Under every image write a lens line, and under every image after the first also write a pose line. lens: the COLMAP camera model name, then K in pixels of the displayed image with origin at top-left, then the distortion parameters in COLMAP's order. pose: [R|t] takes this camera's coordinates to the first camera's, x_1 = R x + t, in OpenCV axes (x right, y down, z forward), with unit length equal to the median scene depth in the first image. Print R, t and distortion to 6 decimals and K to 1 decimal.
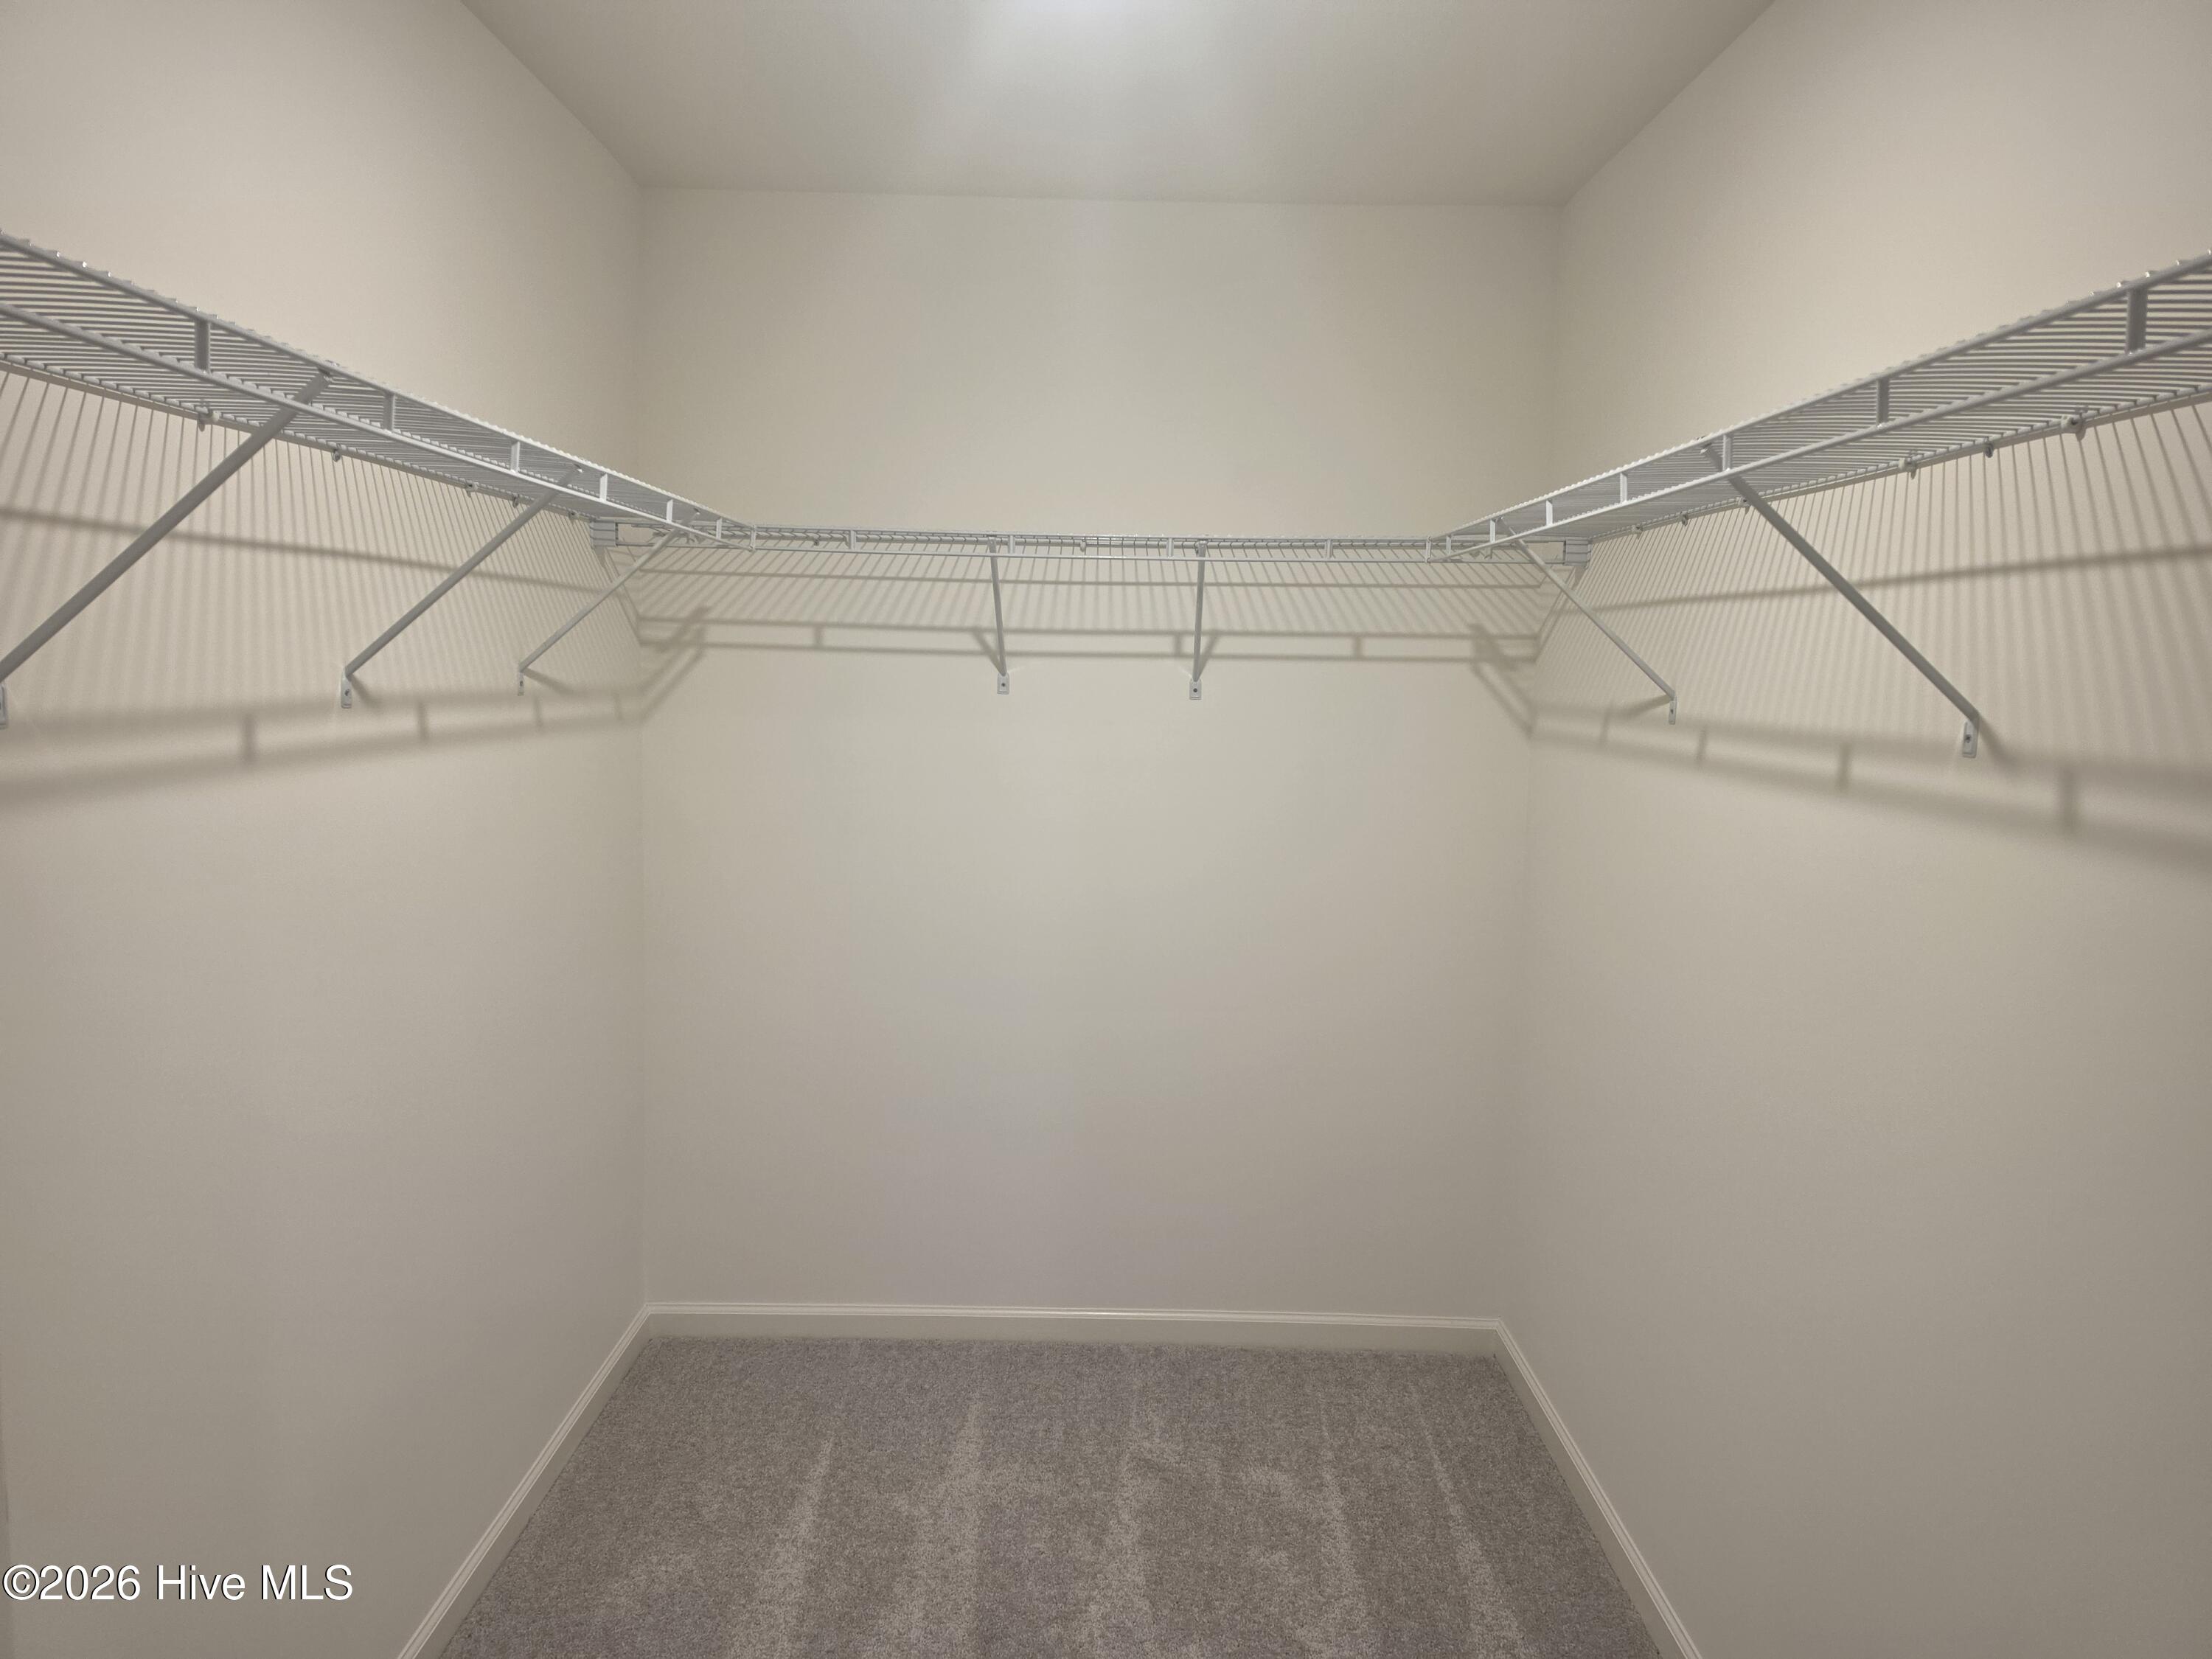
lens RADIAL K [[1497.6, 0, 1103.7], [0, 1497.6, 829.3], [0, 0, 1]] dist [-0.002635, -0.014051]
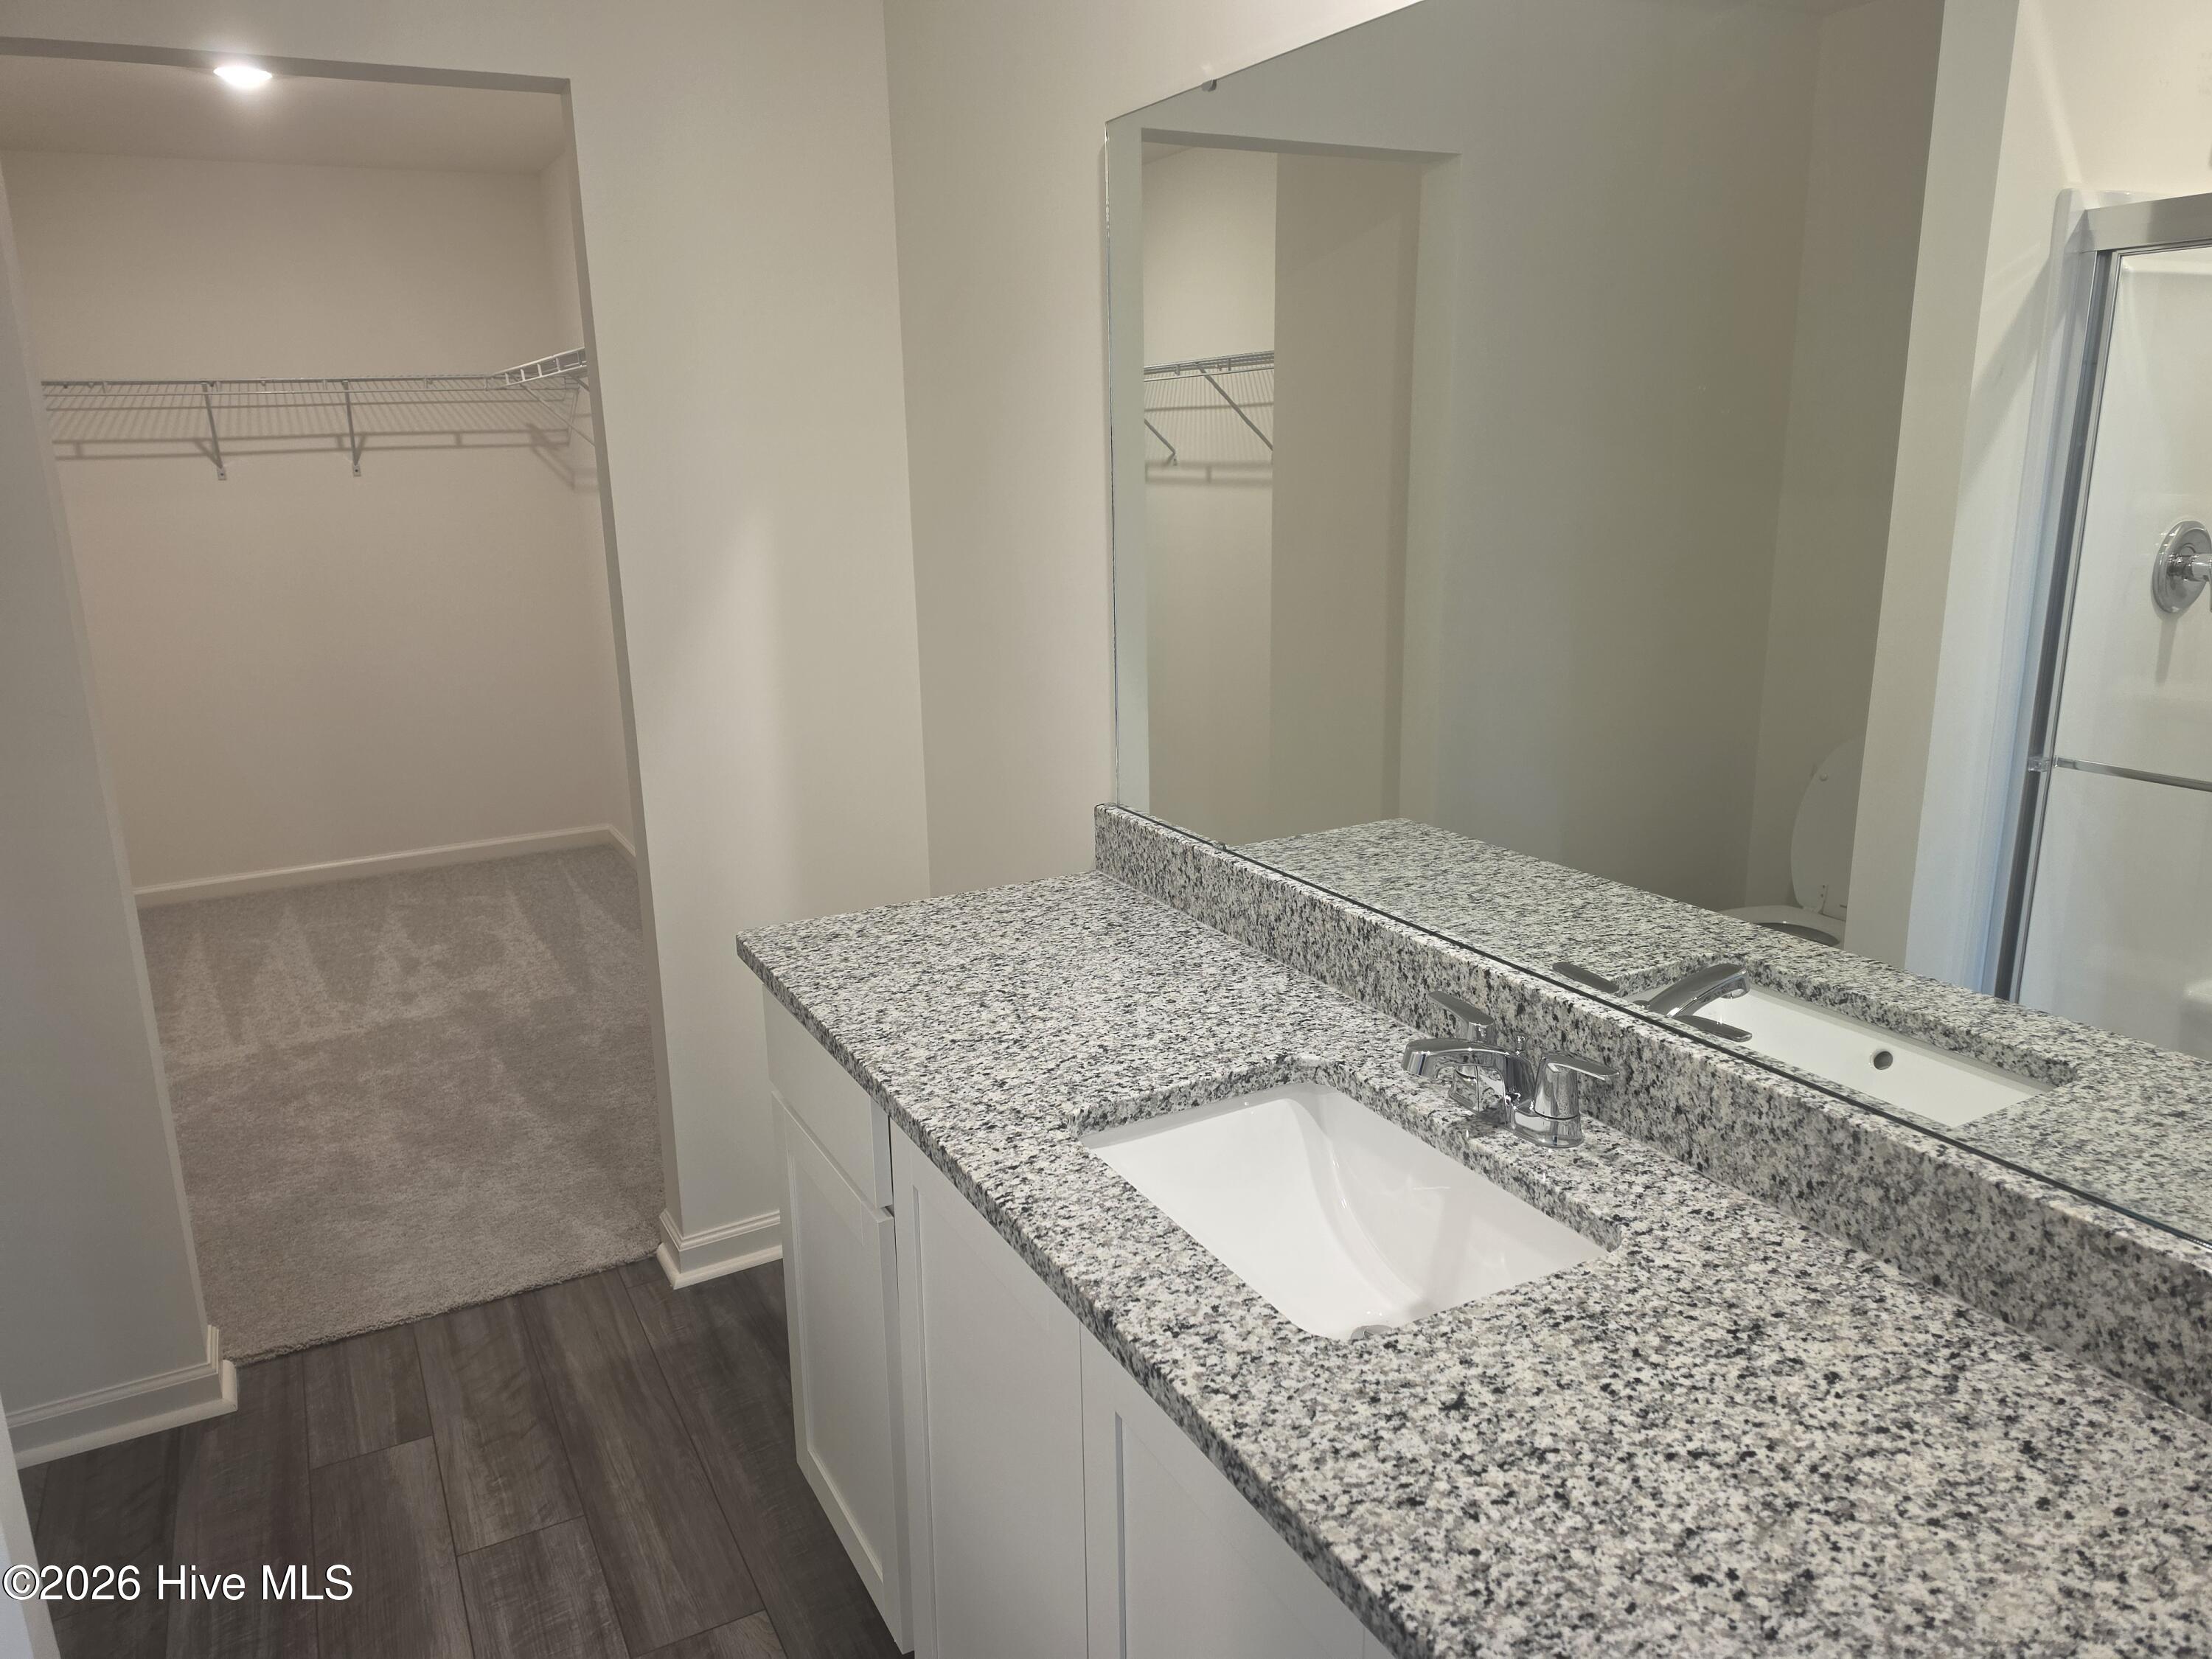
lens RADIAL K [[1497.6, 0, 1109.0], [0, 1497.6, 833.7], [0, 0, 1]] dist [-0.002635, -0.014051]
pose [[0.871390, -0.162095, 0.463038, -0.043570], [0.104619, 0.983525, 0.147420, 0.144318], [-0.479306, -0.080018, 0.873992, -0.867227]]
